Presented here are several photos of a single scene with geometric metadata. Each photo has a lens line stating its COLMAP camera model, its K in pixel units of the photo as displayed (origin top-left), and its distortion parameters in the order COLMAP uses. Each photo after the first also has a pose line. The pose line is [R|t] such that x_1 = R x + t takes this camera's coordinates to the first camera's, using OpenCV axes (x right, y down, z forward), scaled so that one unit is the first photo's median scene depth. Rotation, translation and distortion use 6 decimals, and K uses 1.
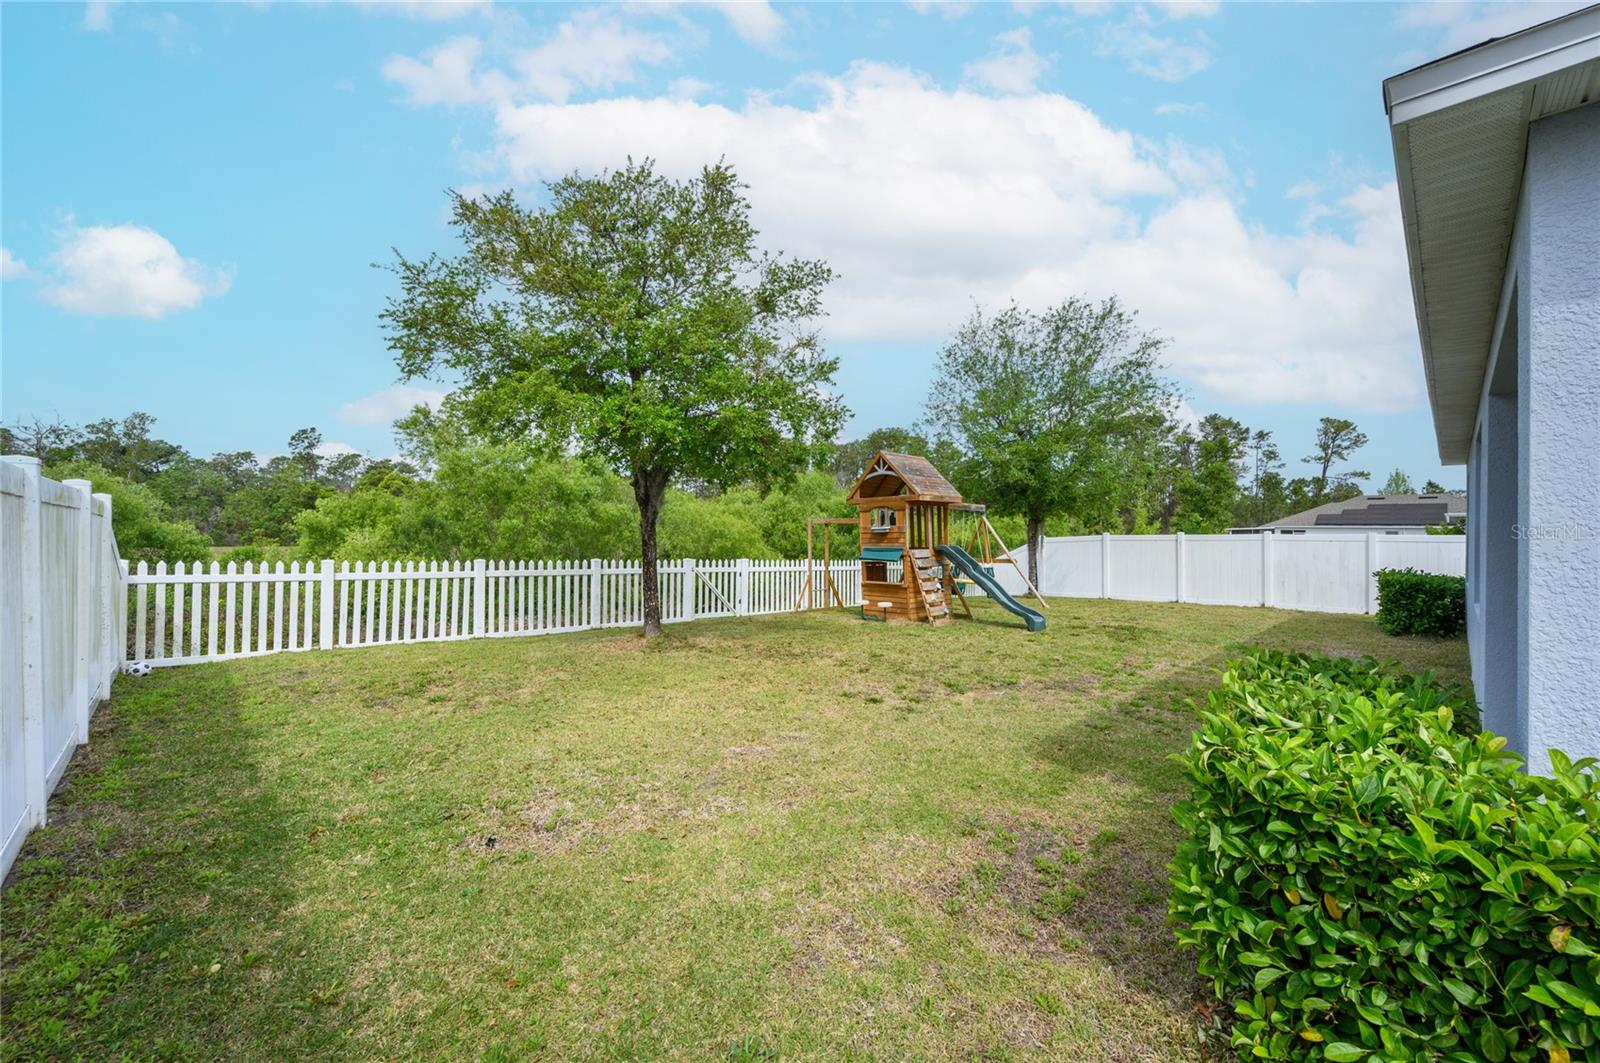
lens RADIAL K [[625.0, 0, 804.2], [0, 625.0, 527.0], [0, 0, 1]] dist [-0.002255, -0.000478]
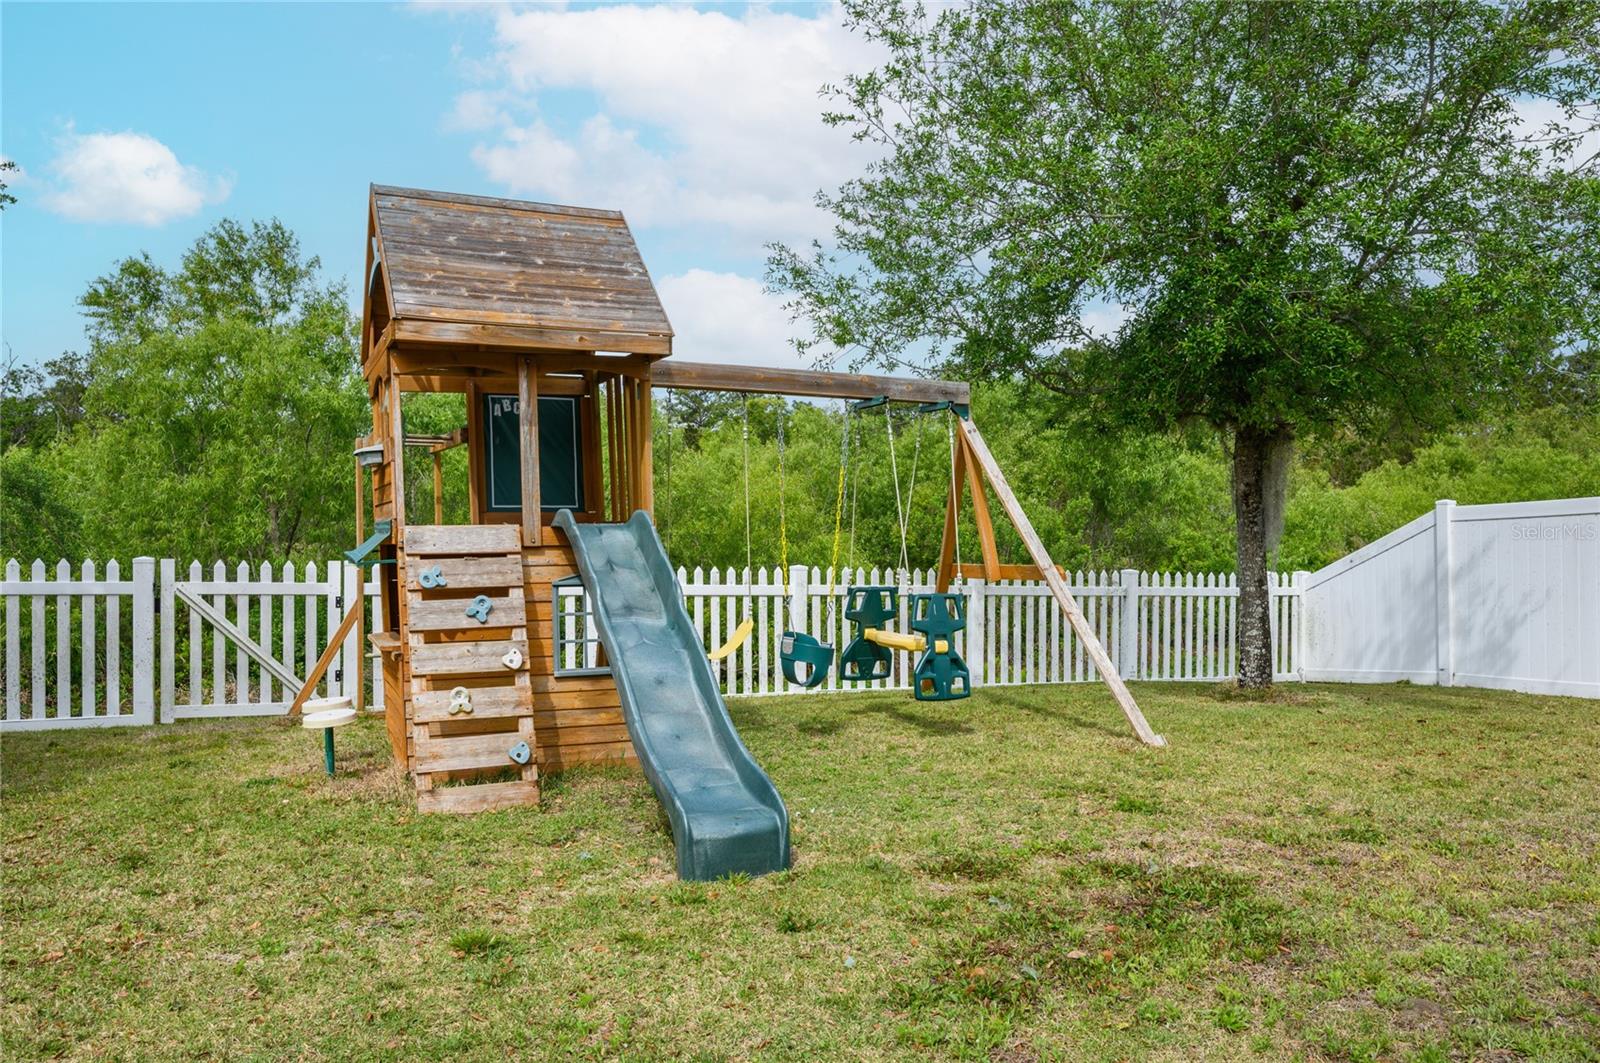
lens RADIAL K [[1193.3, 0, 807.6], [0, 1193.3, 524.4], [0, 0, 1]] dist [0.008440, -0.000846]
pose [[0.942476, -0.002371, -0.334265, 0.357136], [0.006918, 0.999899, 0.012414, 0.021373], [0.334202, -0.014012, 0.942397, 0.391376]]
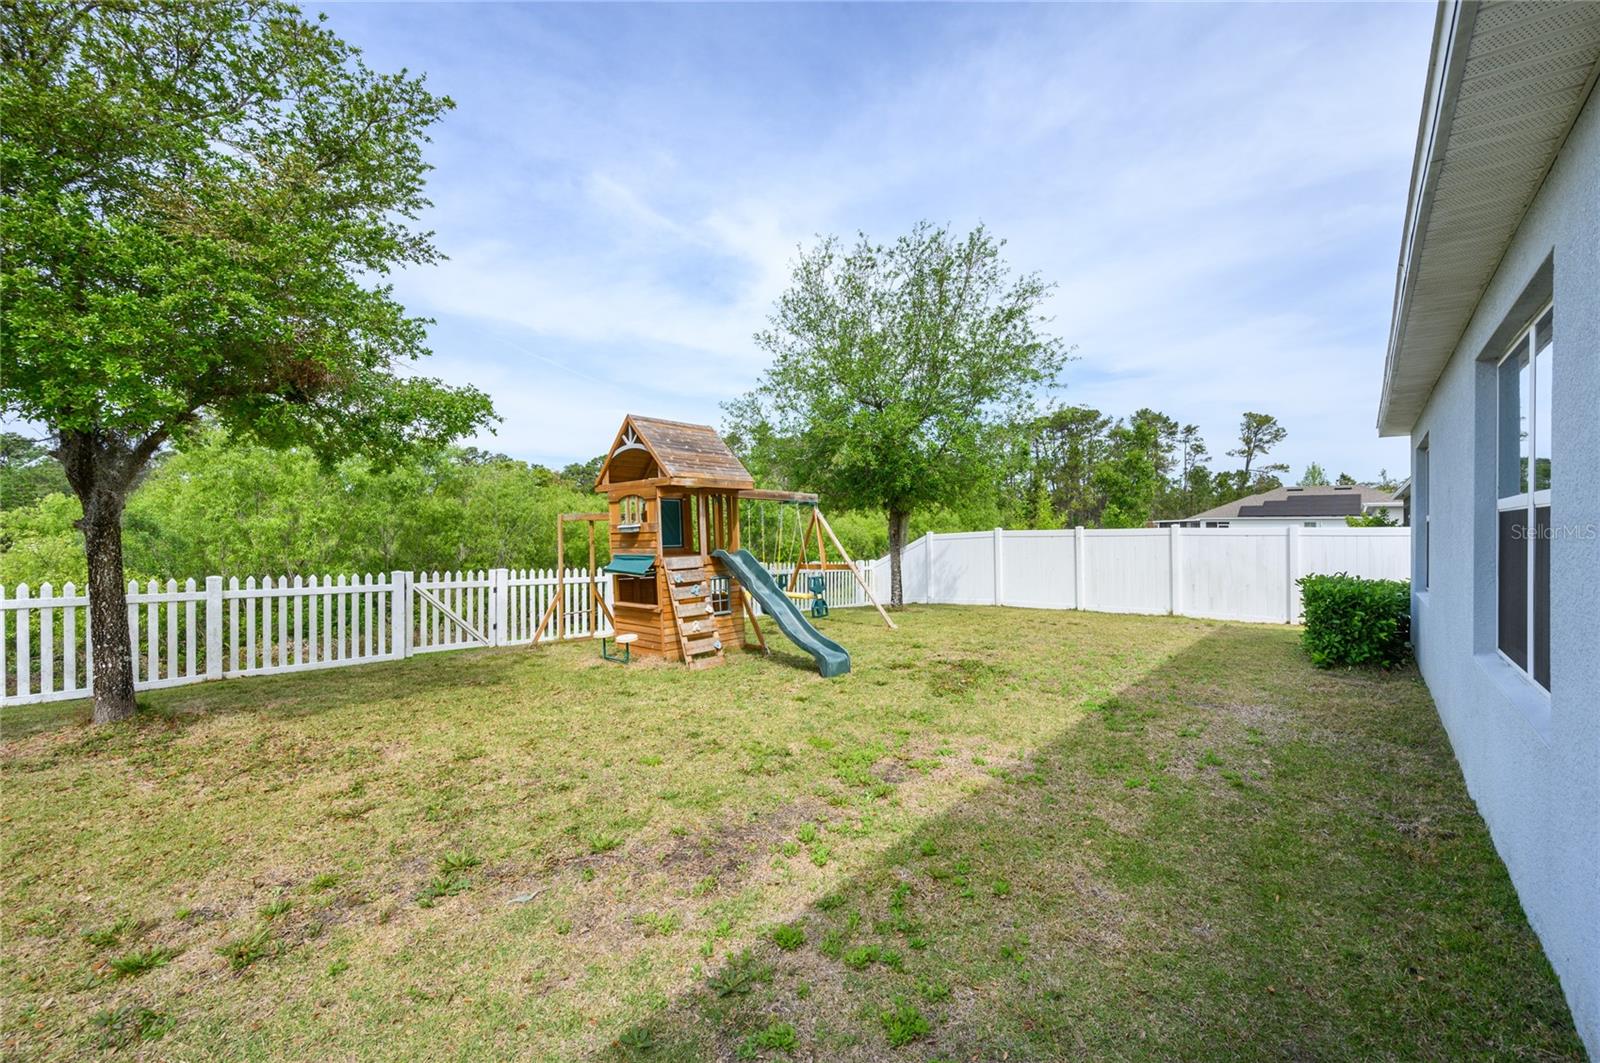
lens RADIAL K [[625.0, 0, 804.9], [0, 625.0, 524.7], [0, 0, 1]] dist [-0.002255, -0.000478]
pose [[0.997010, -0.009727, 0.076659, 0.189681], [0.009519, 0.999950, 0.003075, -0.000262], [-0.076685, -0.002336, 0.997053, 0.211646]]
